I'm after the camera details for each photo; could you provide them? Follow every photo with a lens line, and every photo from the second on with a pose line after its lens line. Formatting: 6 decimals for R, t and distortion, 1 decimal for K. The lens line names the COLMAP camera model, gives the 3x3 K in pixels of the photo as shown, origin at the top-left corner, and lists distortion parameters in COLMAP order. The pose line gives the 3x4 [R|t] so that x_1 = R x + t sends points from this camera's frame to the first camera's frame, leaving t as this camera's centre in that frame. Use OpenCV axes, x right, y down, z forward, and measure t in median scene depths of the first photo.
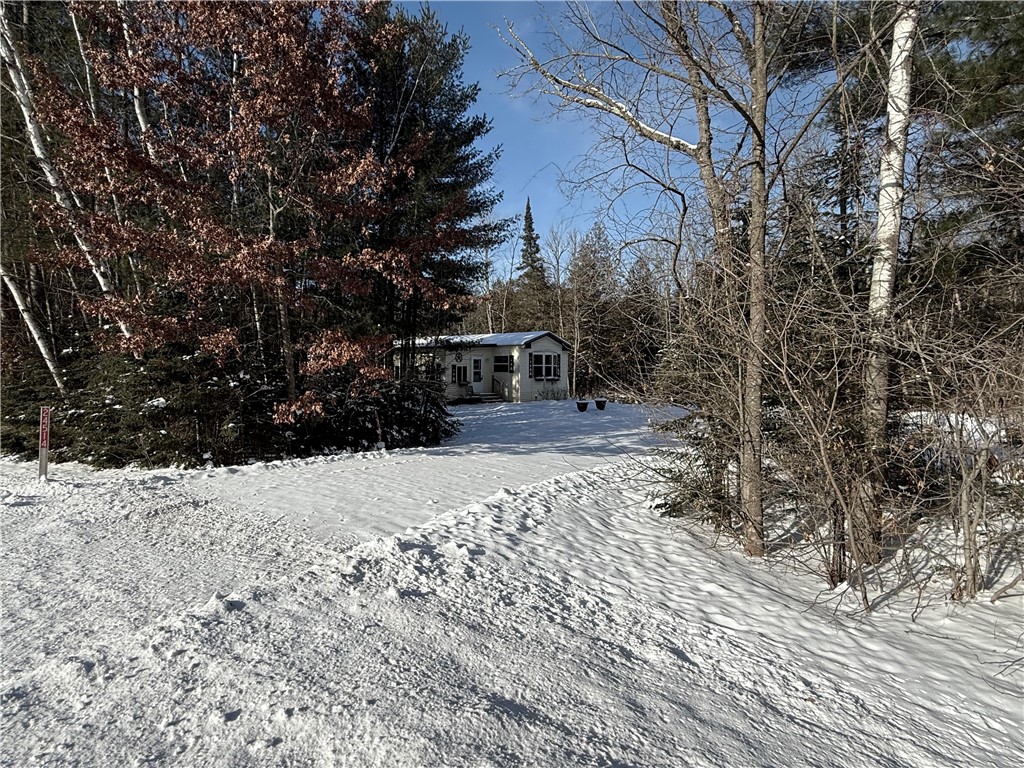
lens RADIAL K [[540.9, 0, 512.0], [0, 540.9, 384.0], [0, 0, 1]] dist [0.000436, -0.000136]
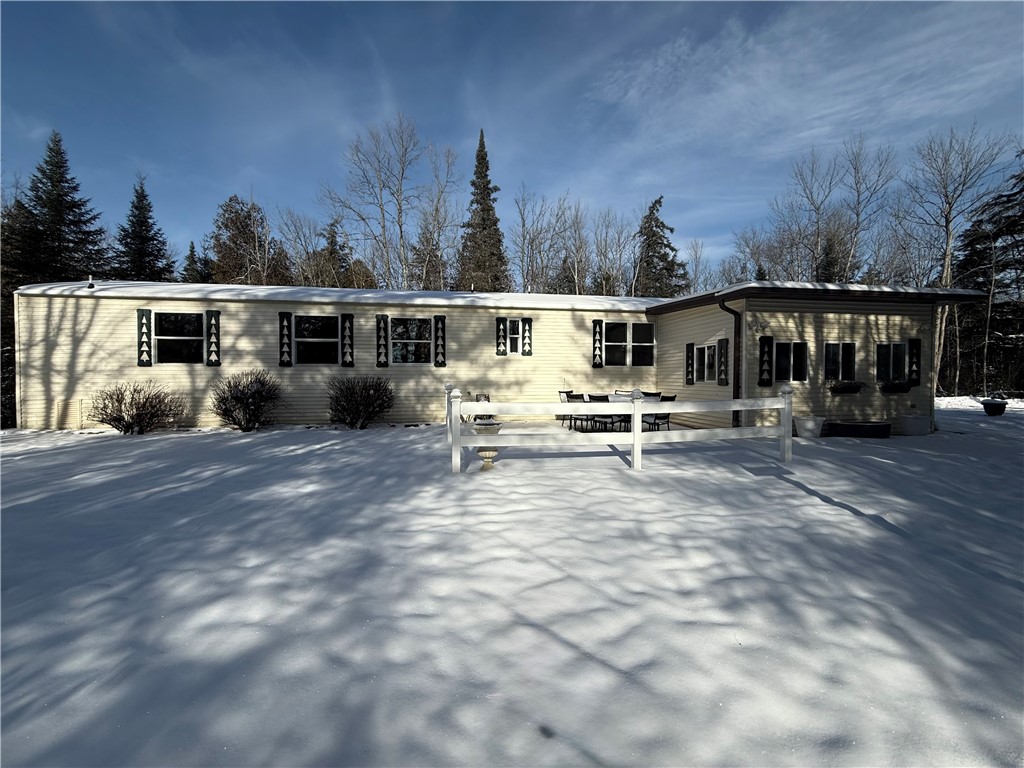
lens RADIAL K [[389.3, 0, 510.8], [0, 389.3, 373.4], [0, 0, 1]] dist [0.000167, 0.000000]
pose [[0.680427, -0.015899, 0.732643, -0.530994], [0.023380, 0.999727, -0.000018, -0.016451], [-0.732442, 0.017141, 0.680613, 0.947044]]
